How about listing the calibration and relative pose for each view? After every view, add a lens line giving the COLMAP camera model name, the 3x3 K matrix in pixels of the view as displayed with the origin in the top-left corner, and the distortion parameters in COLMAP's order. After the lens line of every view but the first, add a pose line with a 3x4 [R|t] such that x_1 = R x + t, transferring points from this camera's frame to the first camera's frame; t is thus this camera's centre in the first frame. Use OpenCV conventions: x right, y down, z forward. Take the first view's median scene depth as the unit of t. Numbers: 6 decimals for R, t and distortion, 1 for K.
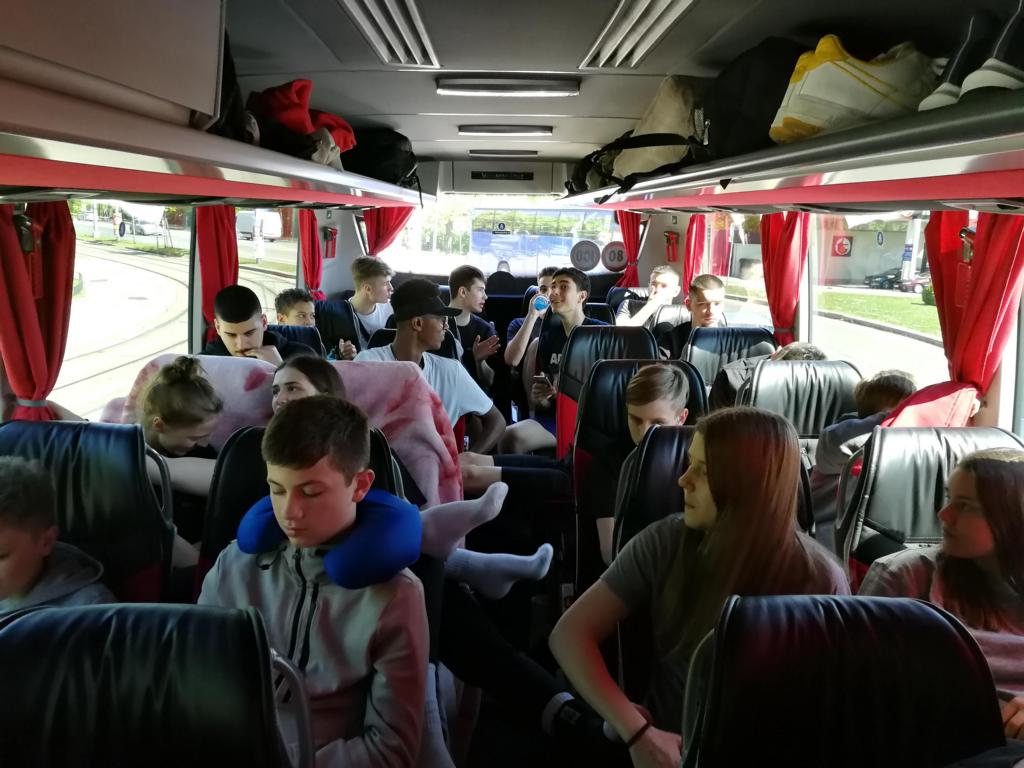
lens RADIAL K [[803.0, 0, 513.8], [0, 803.0, 416.7], [0, 0, 1]] dist [-0.001408, 0.014263]
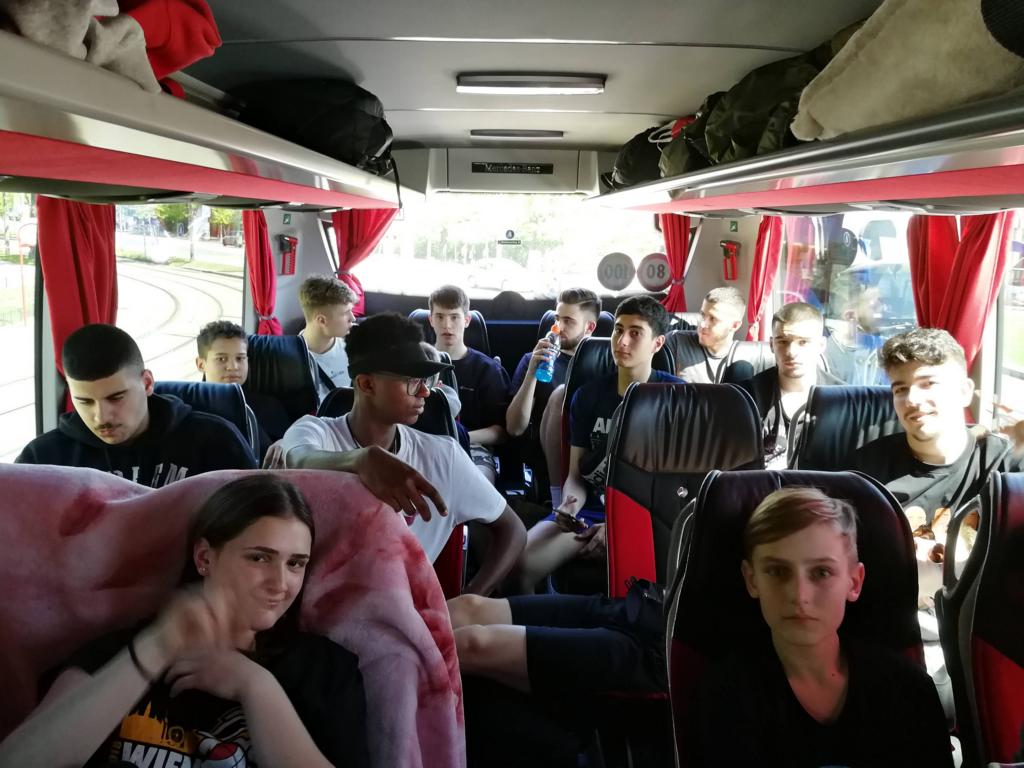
lens RADIAL K [[803.0, 0, 508.1], [0, 803.0, 385.1], [0, 0, 1]] dist [-0.001408, 0.014263]
pose [[0.999999, 0.001061, 0.000268, -0.018303], [-0.001047, 0.998896, -0.046973, -0.059177], [-0.000317, 0.046972, 0.998896, 0.250386]]
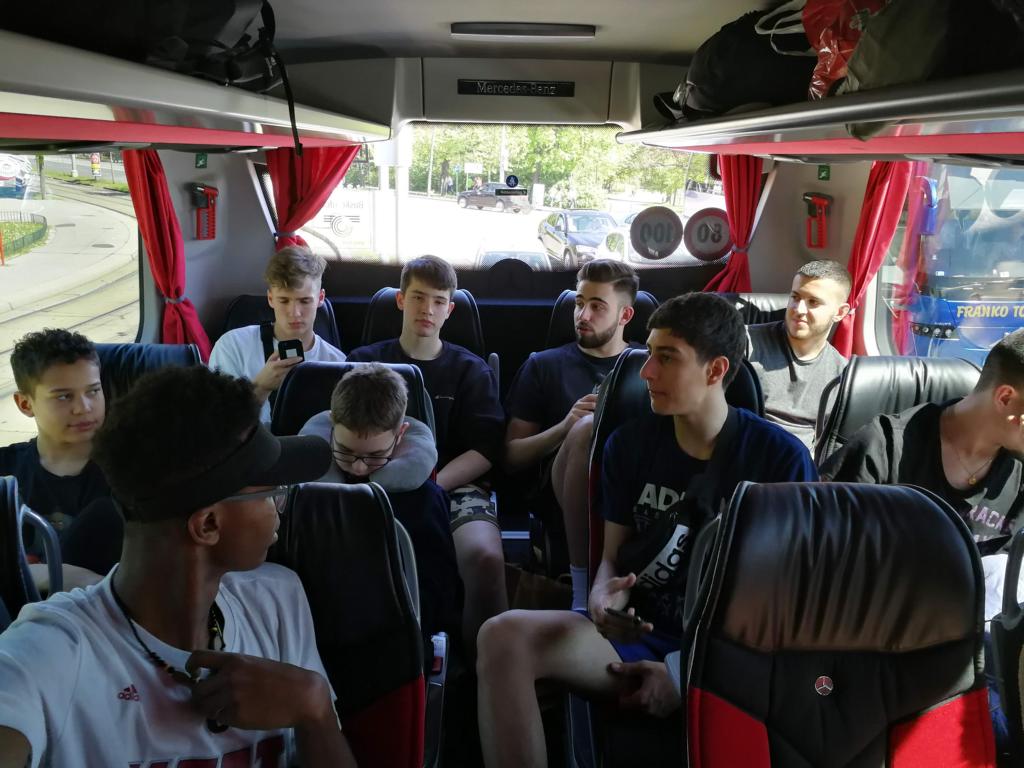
lens RADIAL K [[803.0, 0, 518.2], [0, 803.0, 386.4], [0, 0, 1]] dist [-0.001408, 0.014263]
pose [[0.999965, 0.000579, 0.008361, -0.017023], [-0.000877, 0.999366, 0.035599, -0.123479], [-0.008335, -0.035605, 0.999331, 0.468020]]
